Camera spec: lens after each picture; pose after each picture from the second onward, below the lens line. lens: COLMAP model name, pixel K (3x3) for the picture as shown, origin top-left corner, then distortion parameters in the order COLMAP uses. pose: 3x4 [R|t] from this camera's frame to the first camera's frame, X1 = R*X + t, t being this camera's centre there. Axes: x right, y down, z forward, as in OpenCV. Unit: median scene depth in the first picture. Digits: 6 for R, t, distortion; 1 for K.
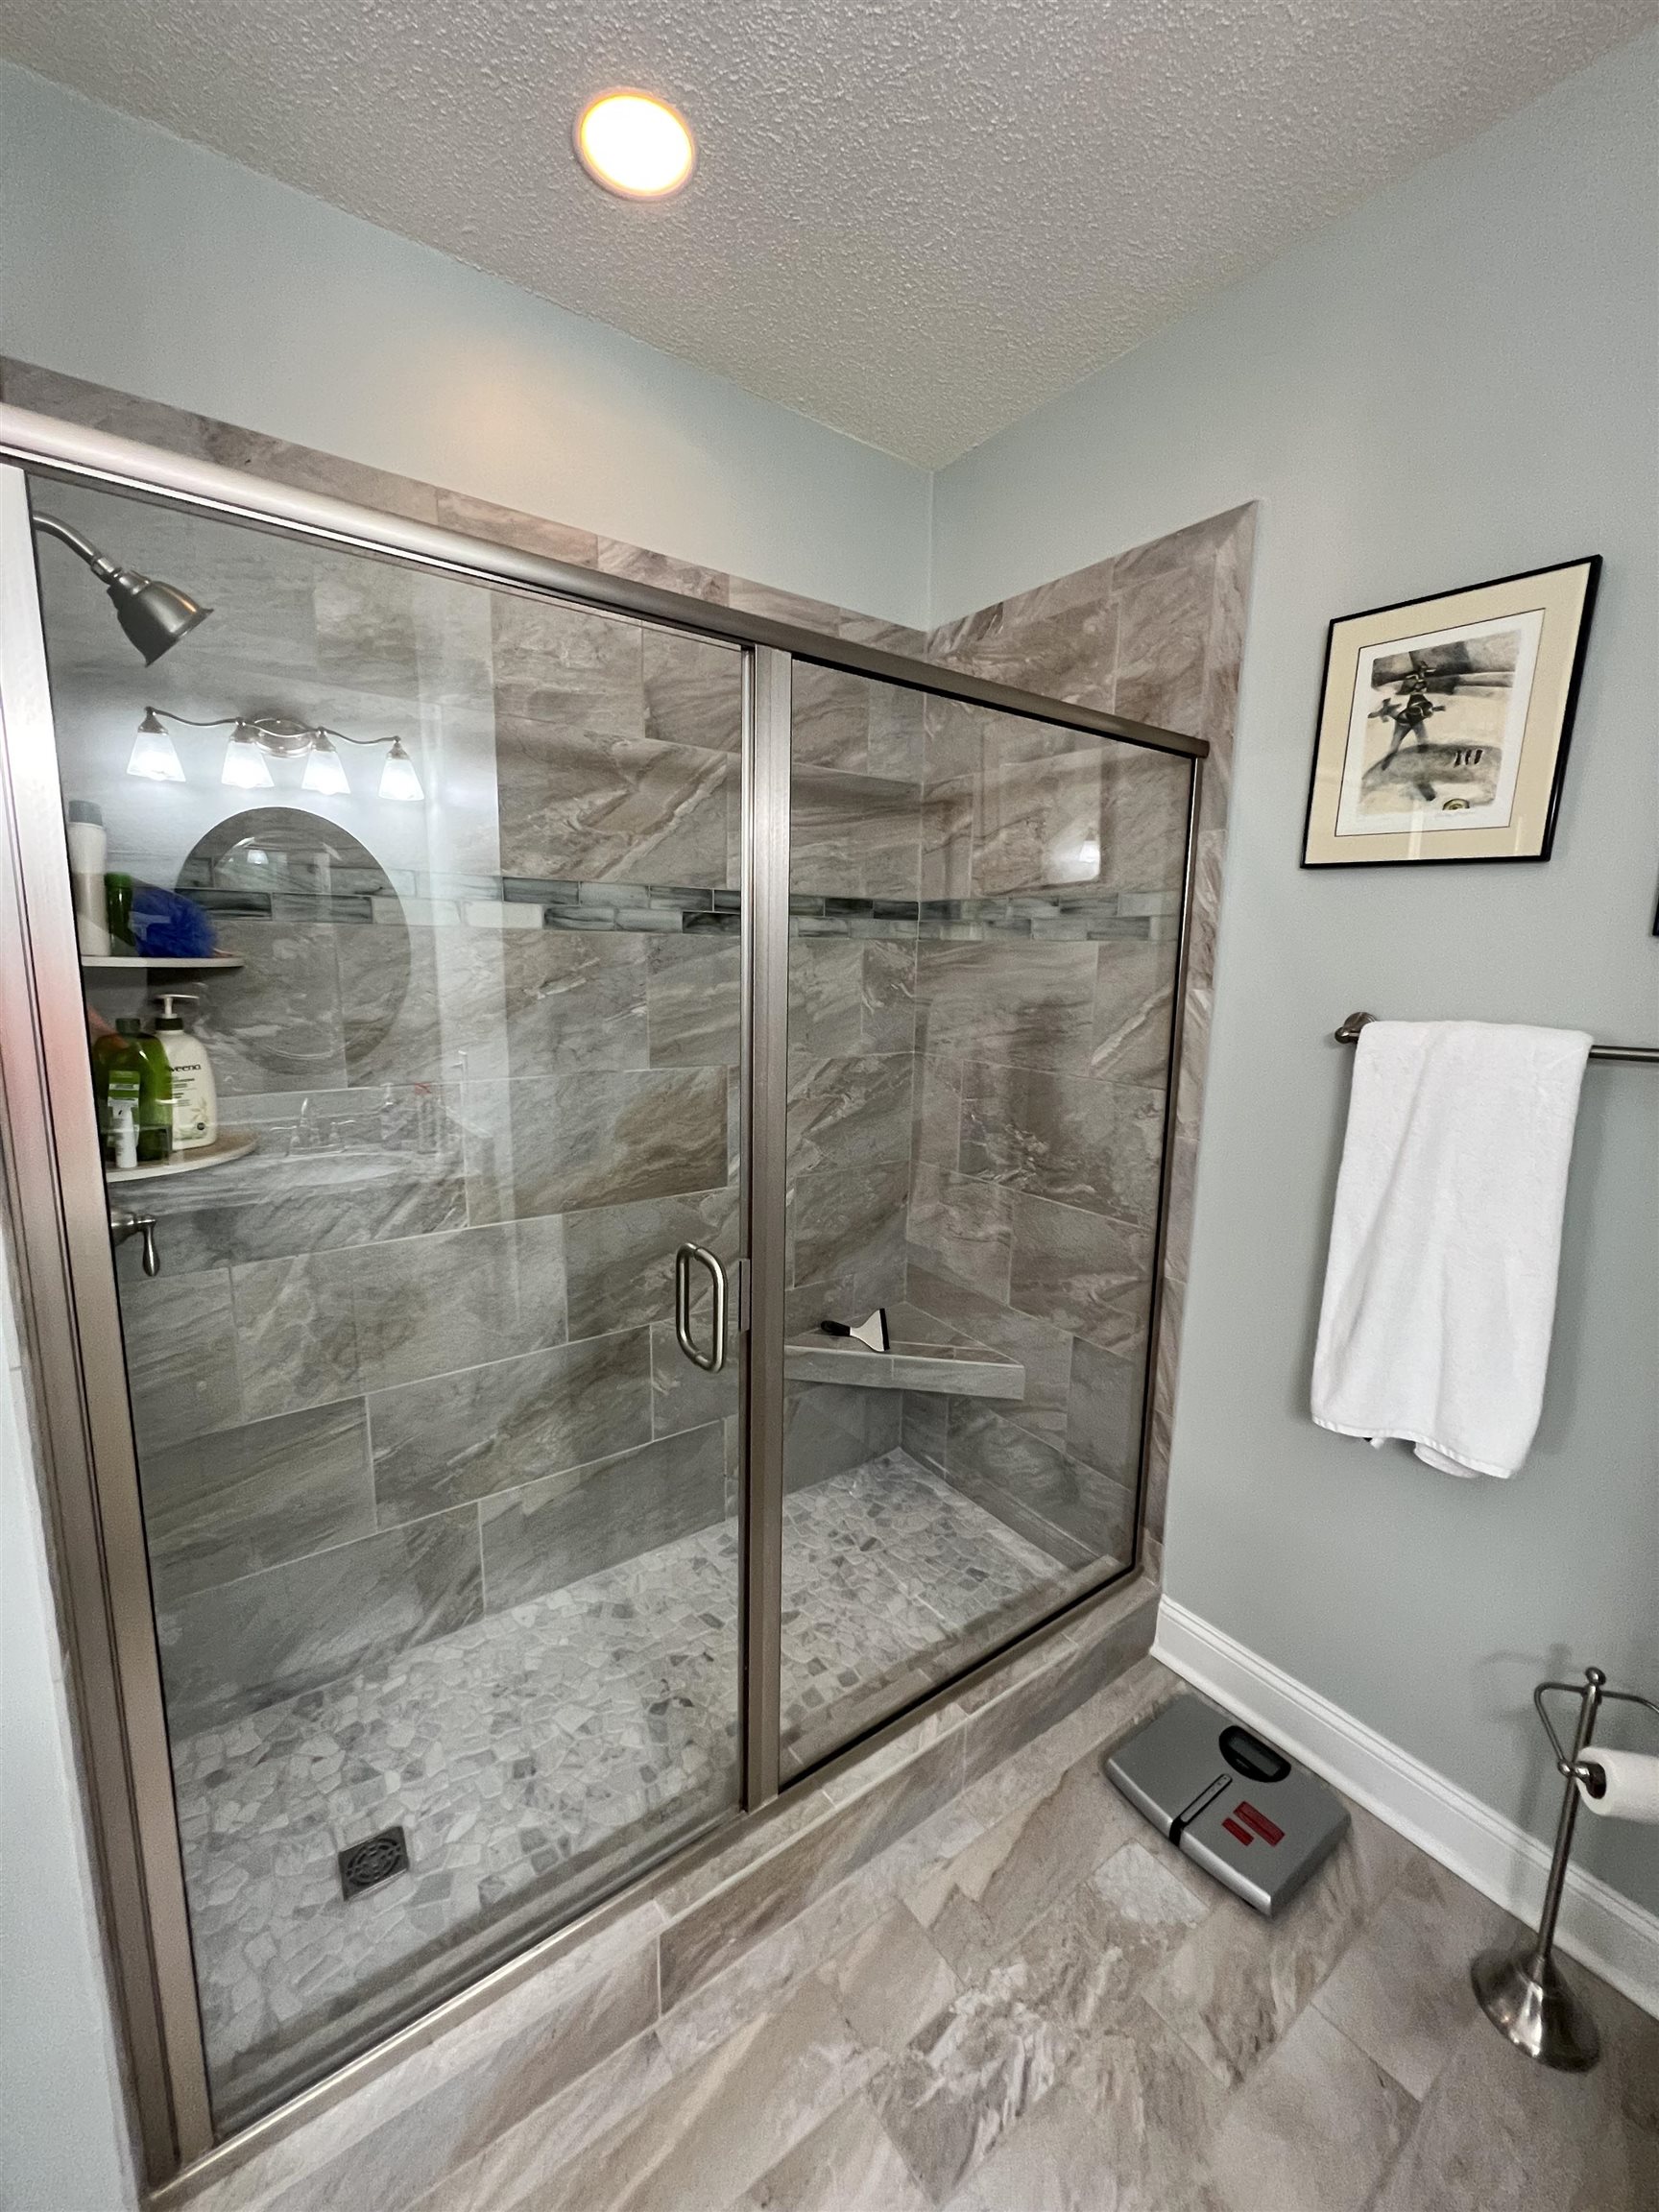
lens RADIAL K [[889.4, 0, 819.4], [0, 889.4, 1102.2], [0, 0, 1]] dist [-0.003847, 0.002068]
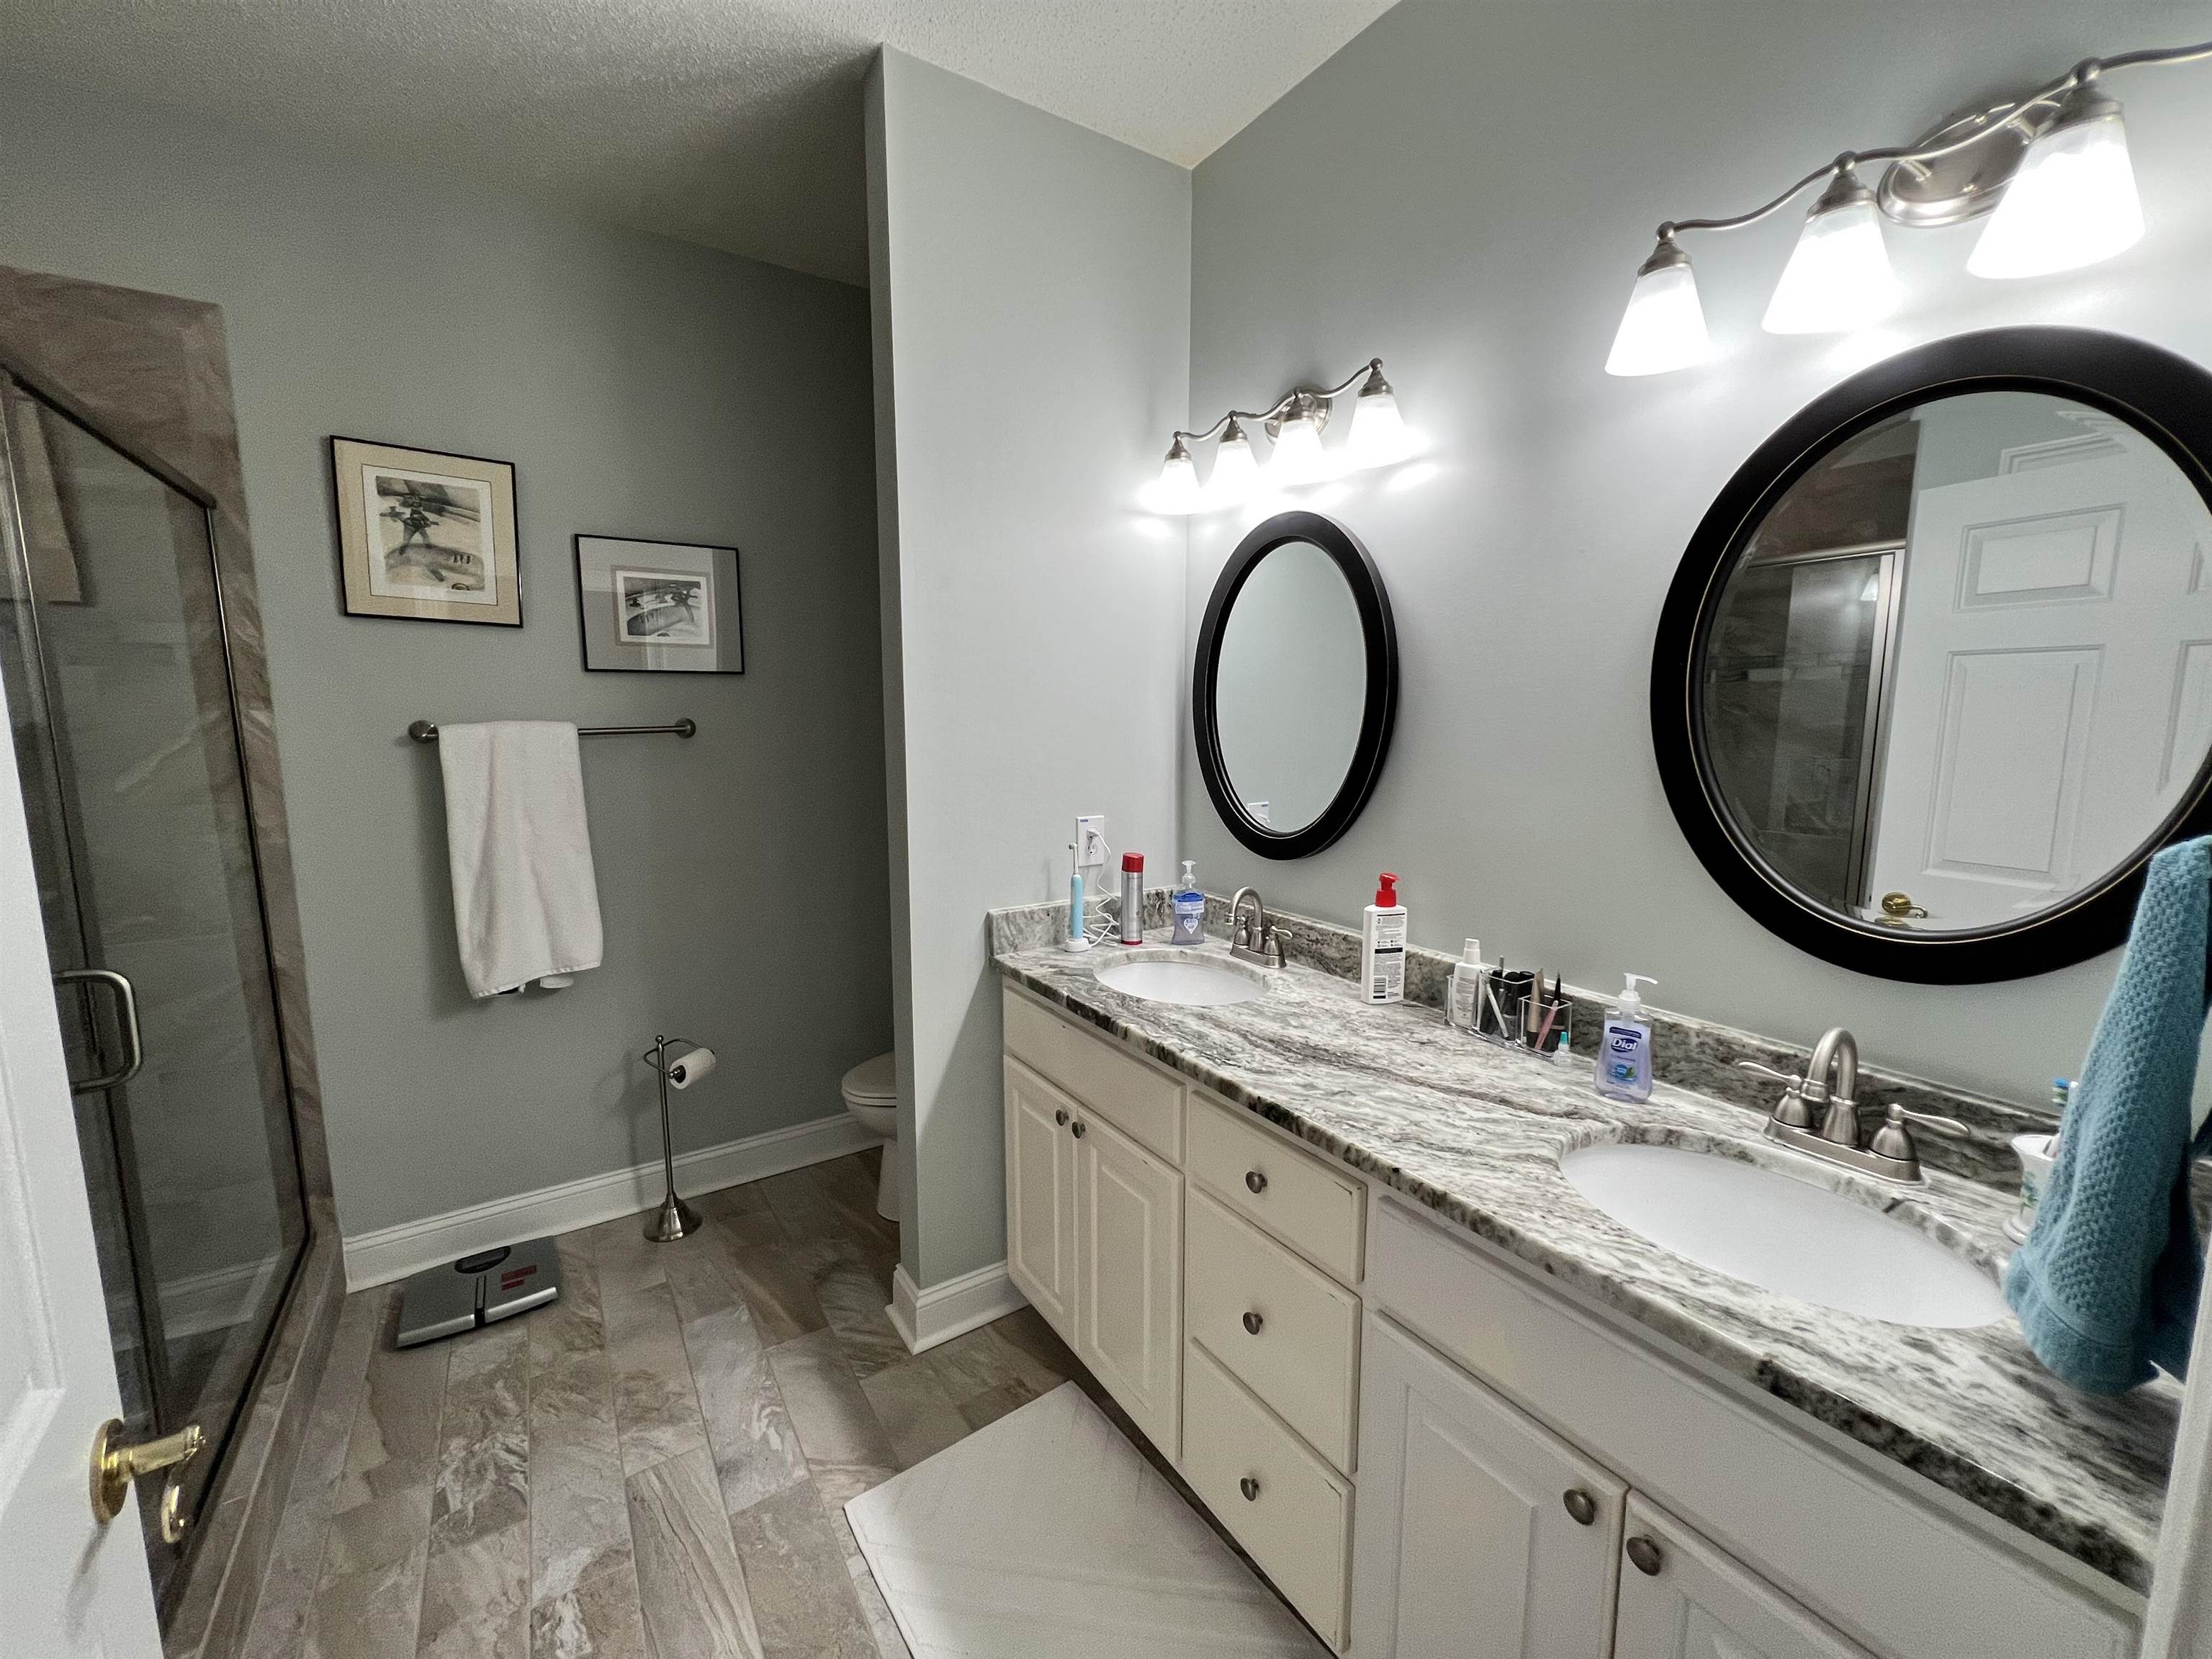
lens RADIAL K [[889.4, 0, 1102.2], [0, 889.4, 830.8], [0, 0, 1]] dist [-0.003847, 0.002068]
pose [[0.048348, -0.152226, 0.987162, -0.836582], [0.168239, 0.975439, 0.142178, 0.057765], [-0.984560, 0.159205, 0.072771, -0.177055]]
